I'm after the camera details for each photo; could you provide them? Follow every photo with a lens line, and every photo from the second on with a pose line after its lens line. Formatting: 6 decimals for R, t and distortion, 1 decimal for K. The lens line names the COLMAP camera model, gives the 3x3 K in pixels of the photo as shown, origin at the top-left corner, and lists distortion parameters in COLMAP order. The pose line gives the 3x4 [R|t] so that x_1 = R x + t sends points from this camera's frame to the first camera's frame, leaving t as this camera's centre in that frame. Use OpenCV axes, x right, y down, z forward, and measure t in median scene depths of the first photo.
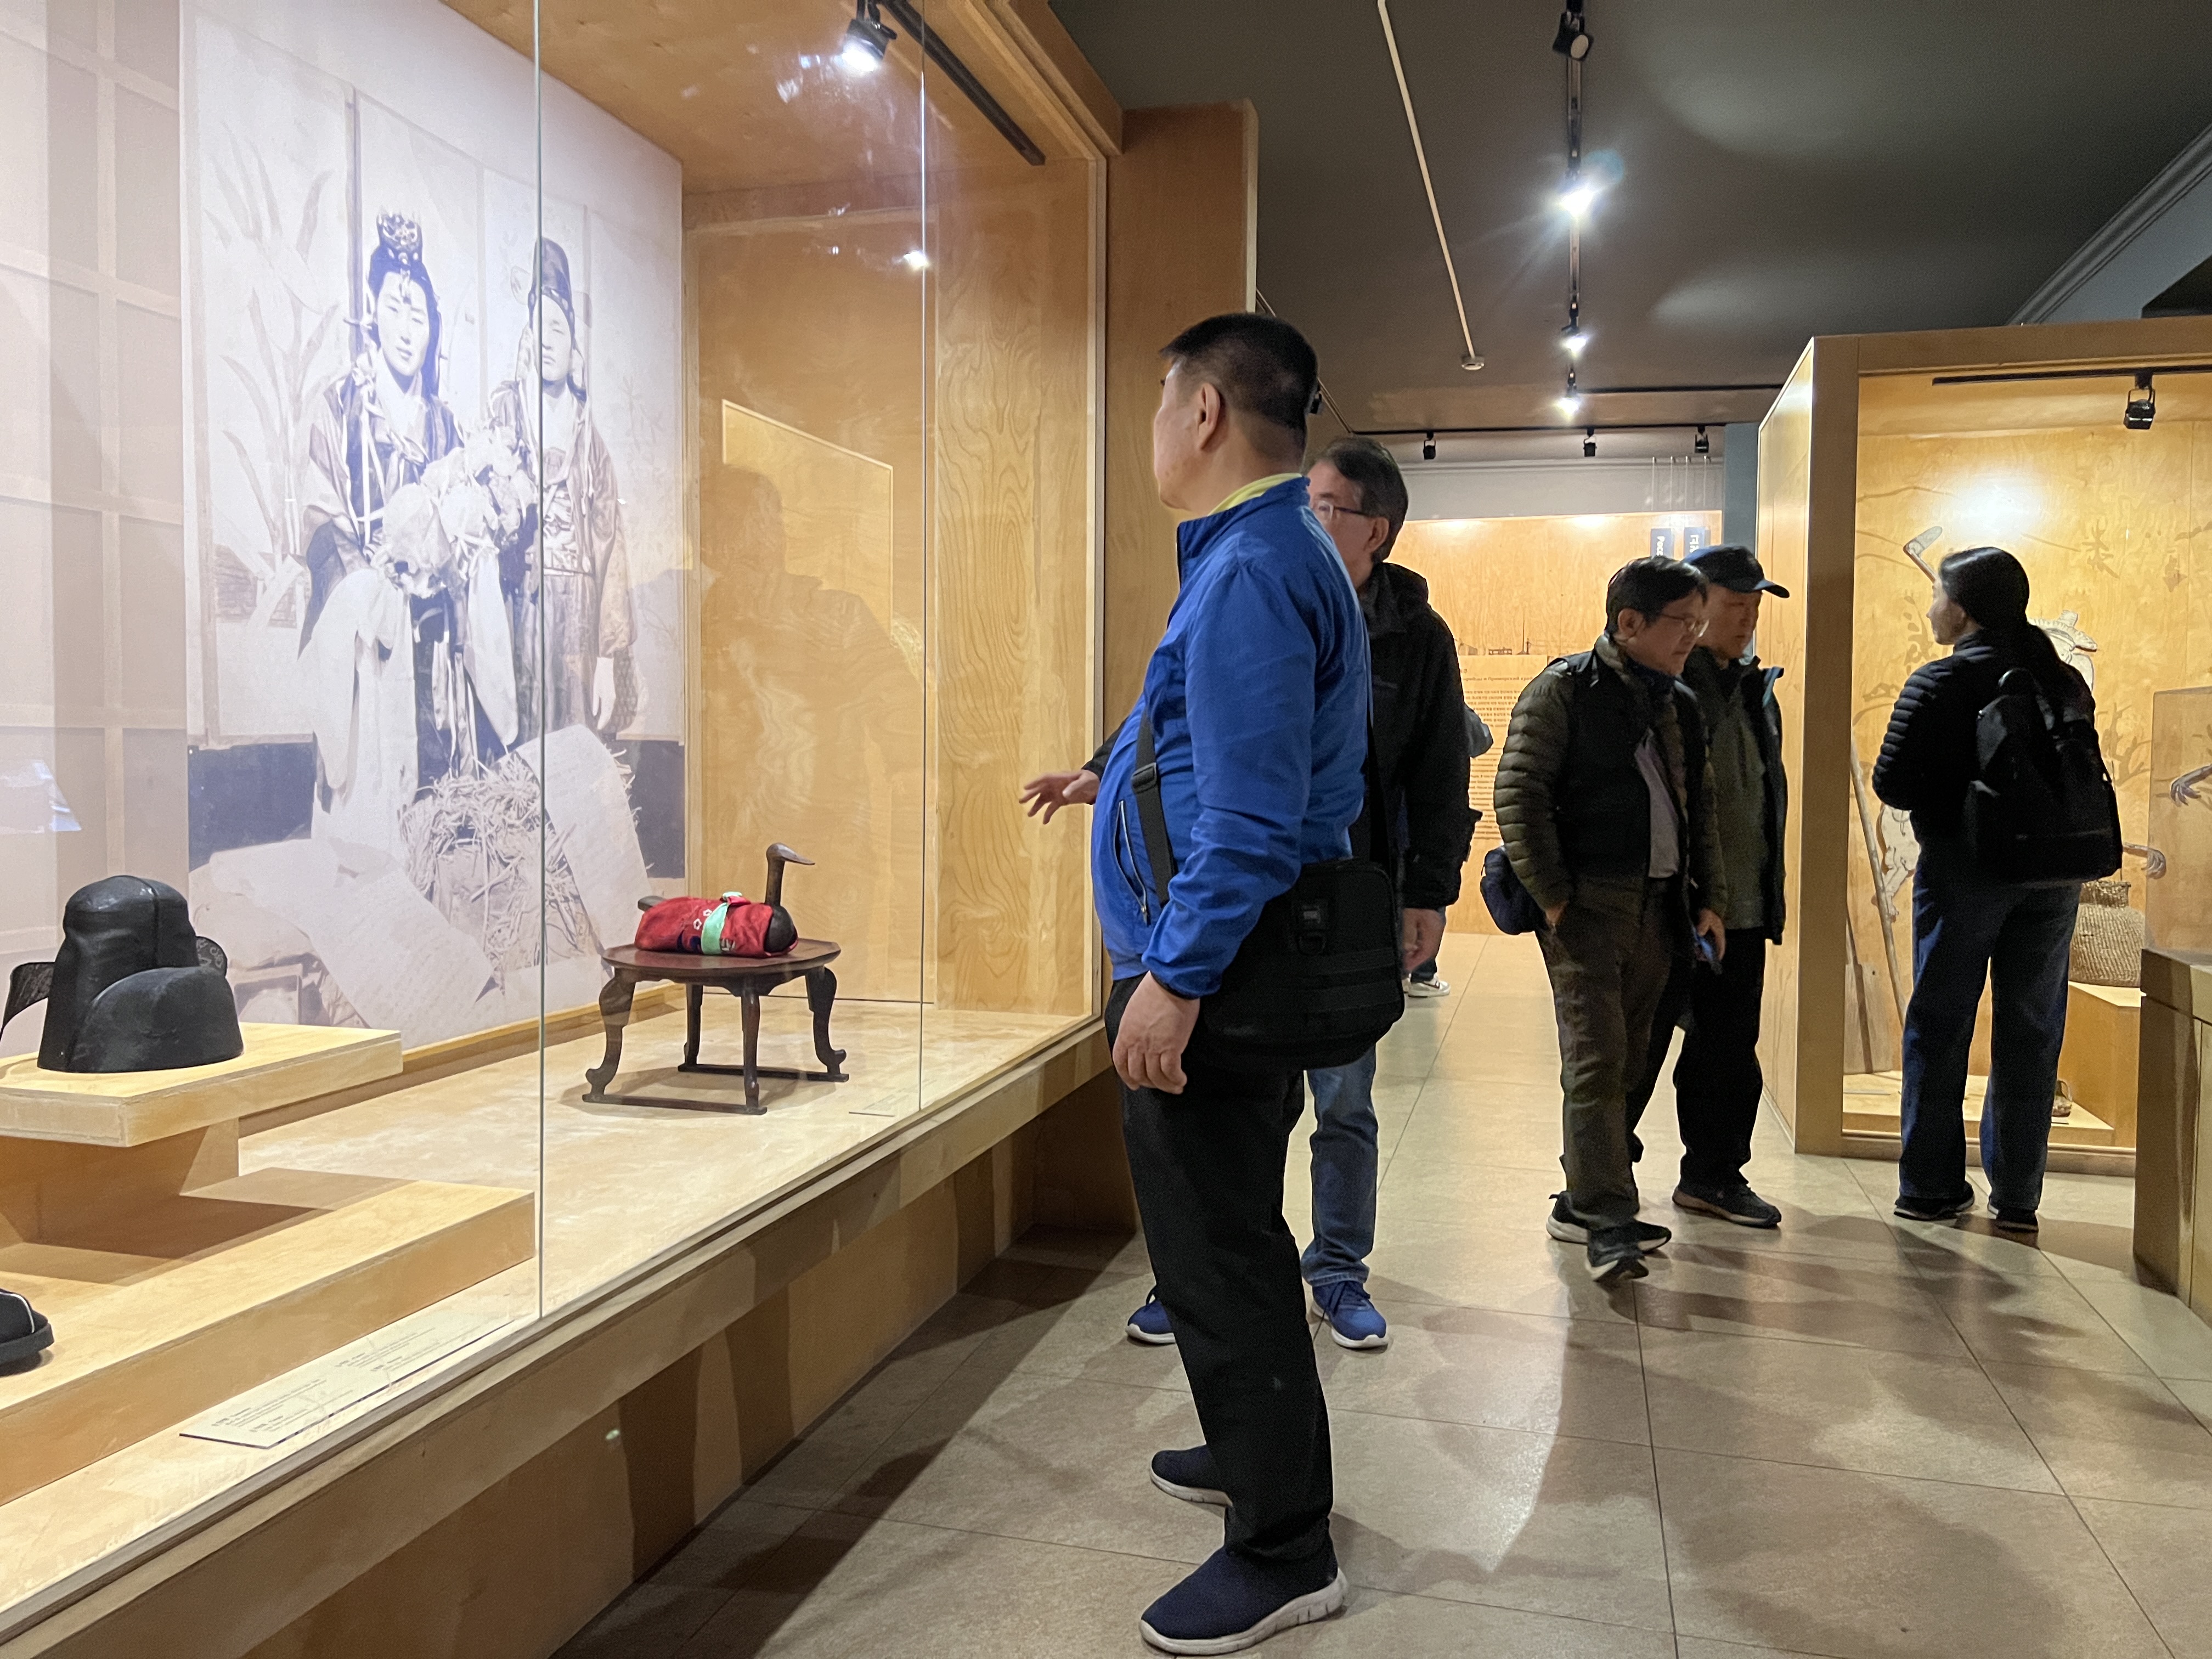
lens RADIAL K [[1707.1, 0, 1106.0], [0, 1707.1, 829.5], [0, 0, 1]] dist [0.028271, 0.001061]
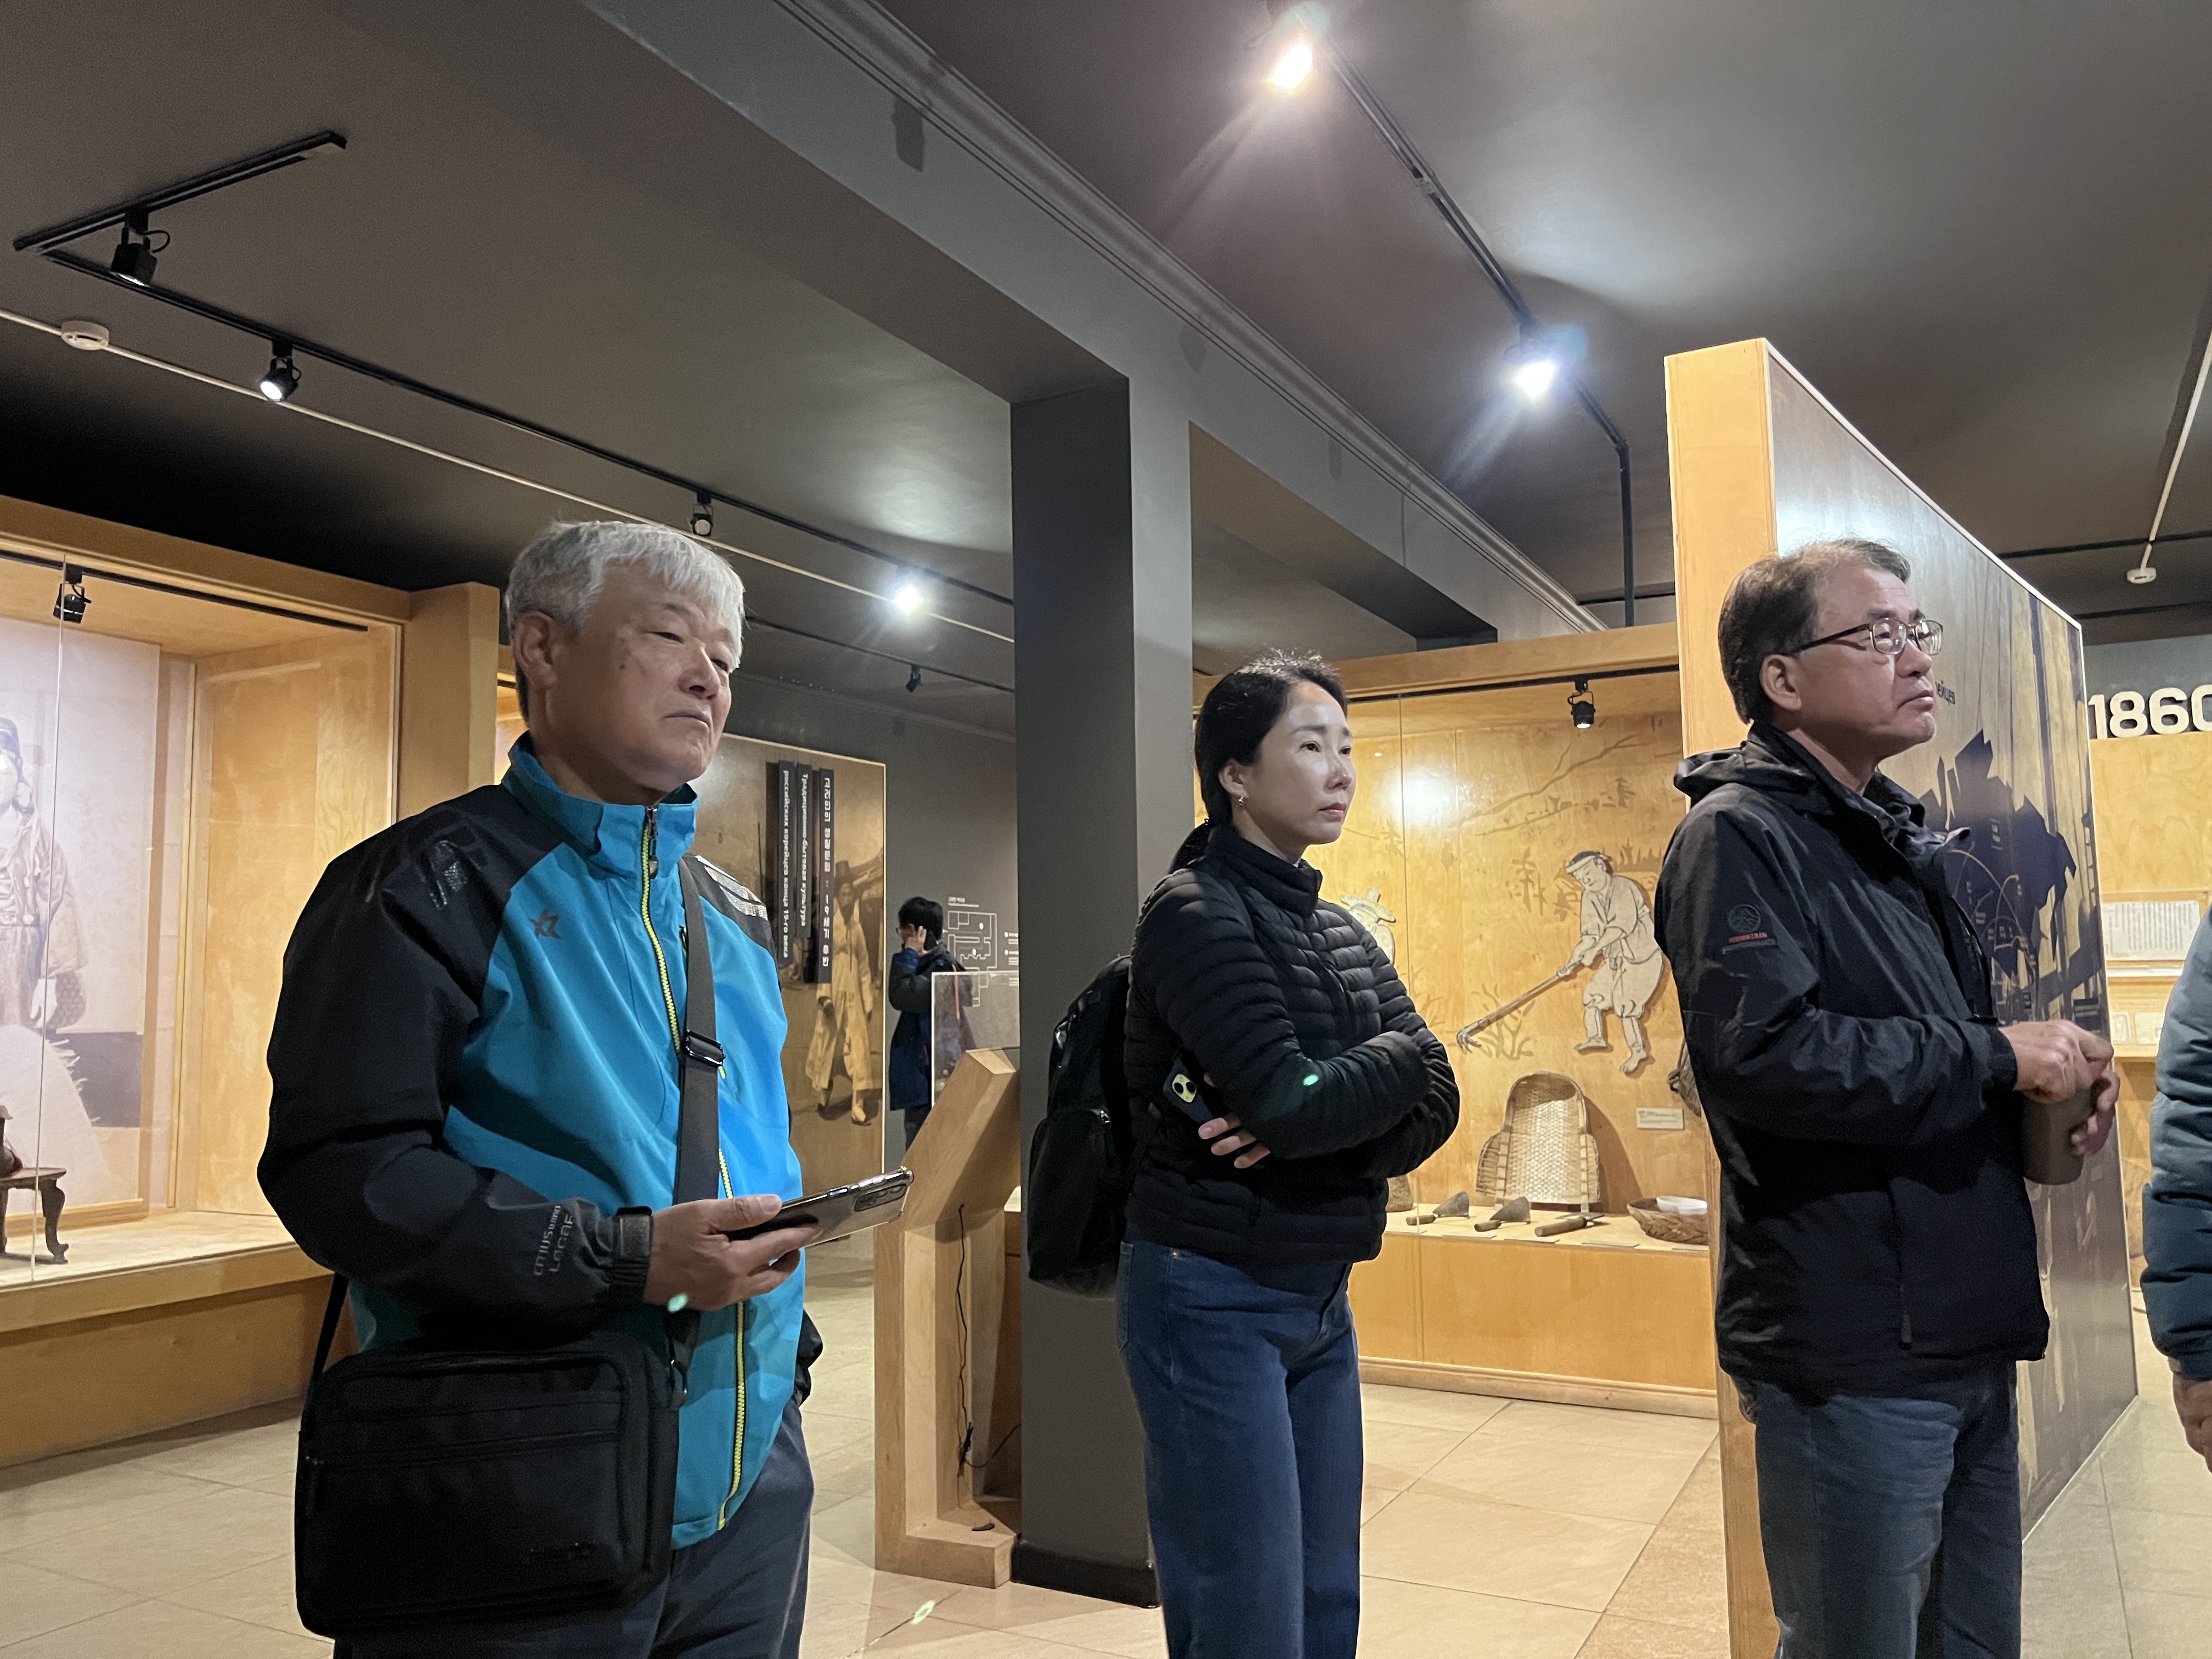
lens RADIAL K [[1751.6, 0, 1106.0], [0, 1751.6, 829.5], [0, 0, 1]] dist [-0.006343, -0.007297]
pose [[0.979338, -0.040459, -0.198141, 0.908144], [0.013711, 0.990812, -0.134550, -0.011617], [0.201764, 0.129053, 0.970895, -0.309518]]
